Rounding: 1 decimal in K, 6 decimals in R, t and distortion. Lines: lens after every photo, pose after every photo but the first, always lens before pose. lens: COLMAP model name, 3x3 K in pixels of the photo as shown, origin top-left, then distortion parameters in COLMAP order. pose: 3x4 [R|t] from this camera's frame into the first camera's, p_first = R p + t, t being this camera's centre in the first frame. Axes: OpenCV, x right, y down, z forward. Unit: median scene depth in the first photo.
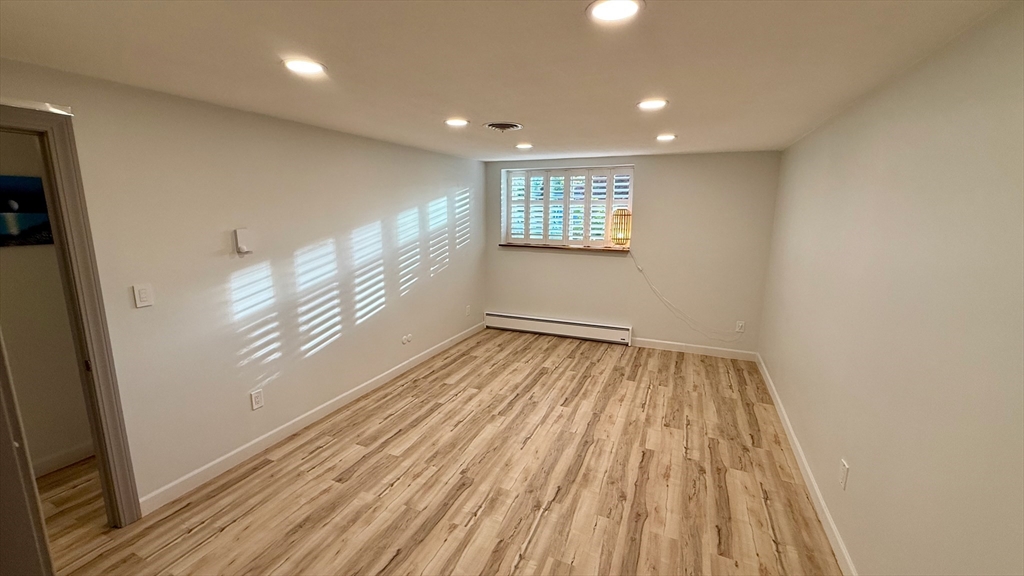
lens RADIAL K [[421.4, 0, 512.0], [0, 421.4, 288.0], [0, 0, 1]] dist [-0.000083, -0.000009]
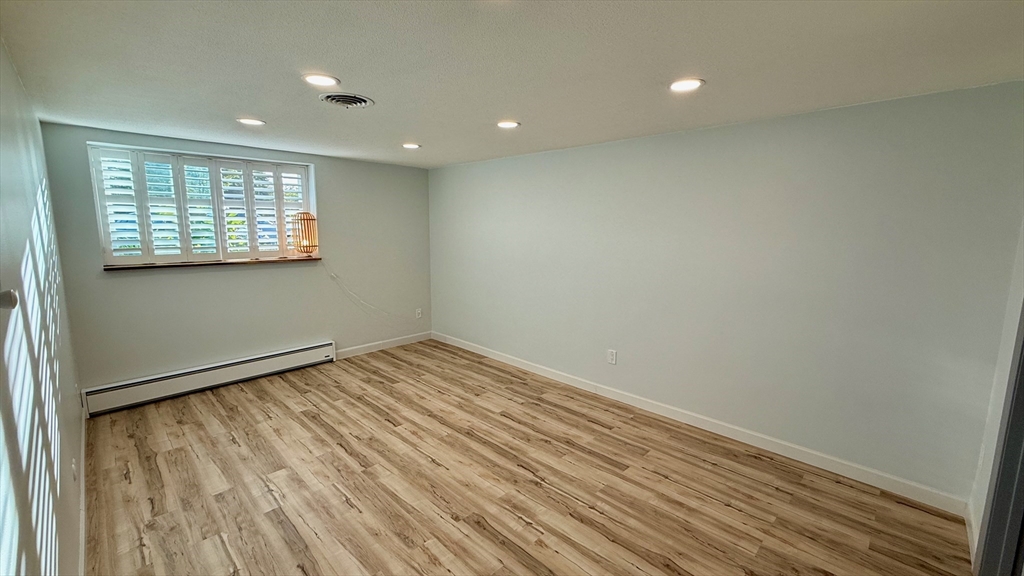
lens RADIAL K [[421.4, 0, 512.0], [0, 421.4, 288.0], [0, 0, 1]] dist [-0.000083, -0.000009]
pose [[0.353513, -0.142836, 0.924460, -0.510227], [0.169478, 0.981698, 0.086871, -0.041671], [-0.919949, 0.125965, 0.371251, 0.347404]]
